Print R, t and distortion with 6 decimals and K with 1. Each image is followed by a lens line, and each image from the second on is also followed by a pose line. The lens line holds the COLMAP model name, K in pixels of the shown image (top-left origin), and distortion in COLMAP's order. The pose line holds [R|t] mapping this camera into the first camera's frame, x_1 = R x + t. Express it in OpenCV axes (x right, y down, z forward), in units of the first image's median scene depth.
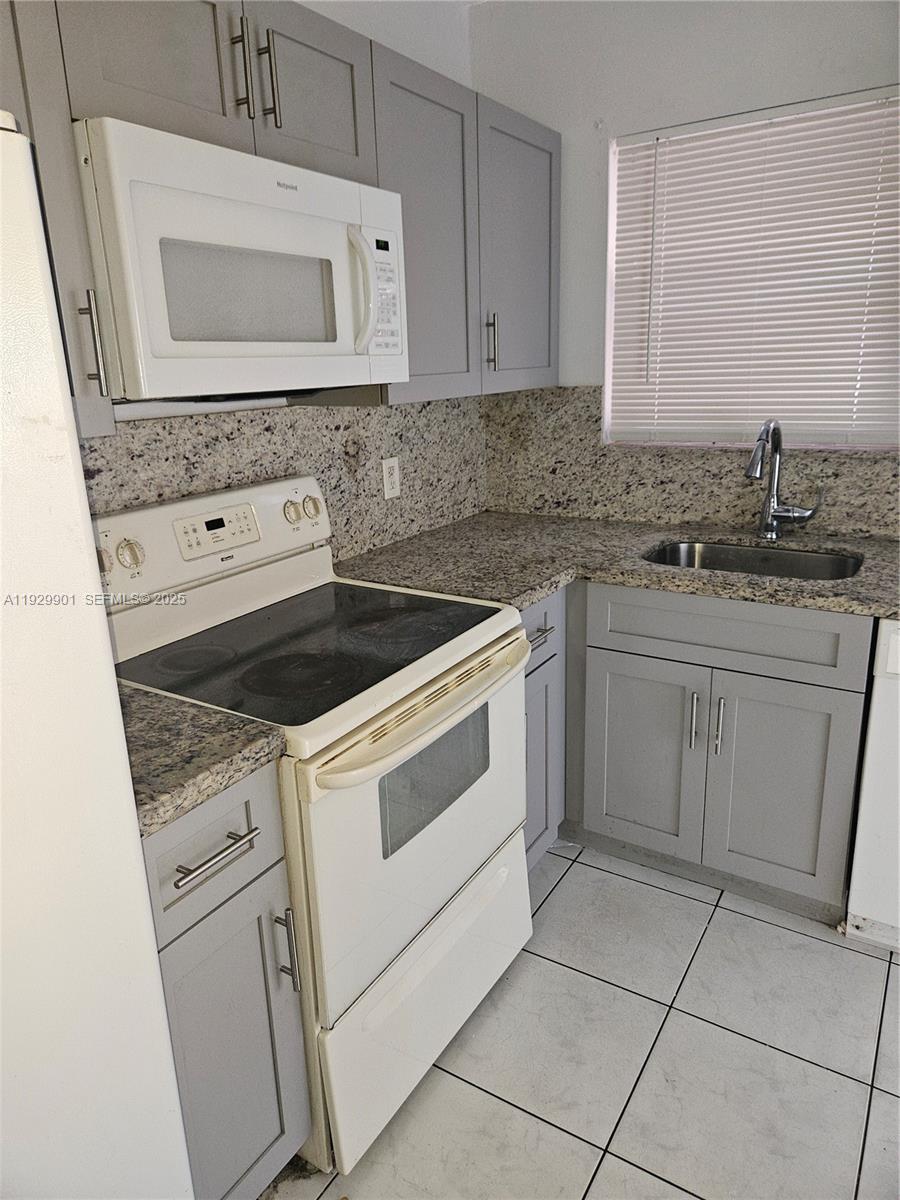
lens RADIAL K [[818.3, 0, 452.5], [0, 818.3, 573.6], [0, 0, 1]] dist [0.027499, -0.003329]
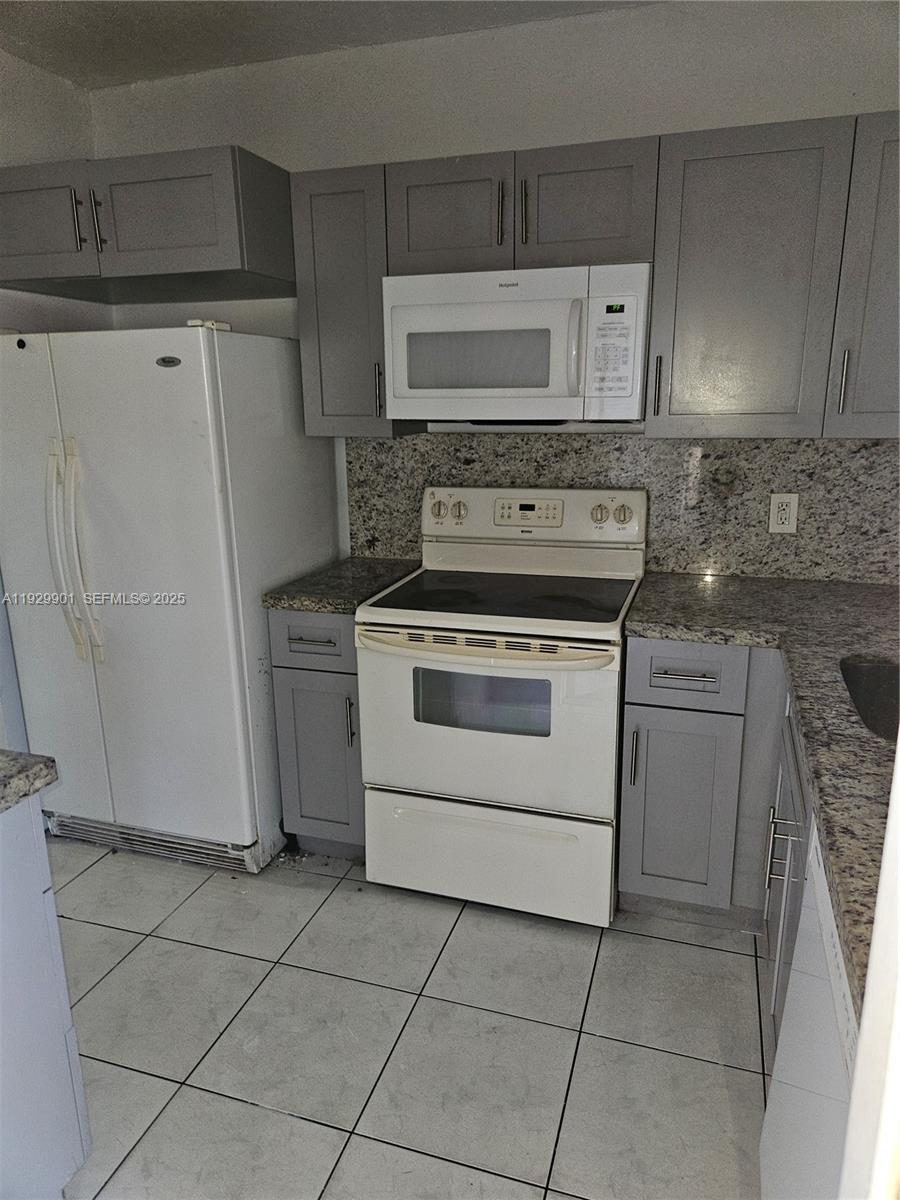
lens RADIAL K [[836.1, 0, 442.4], [0, 836.1, 604.9], [0, 0, 1]] dist [0.067280, -0.063684]
pose [[0.223595, 0.272325, -0.935866, 1.073611], [-0.241043, 0.945800, 0.217626, -0.175023], [0.944406, 0.176924, 0.277118, 0.439483]]
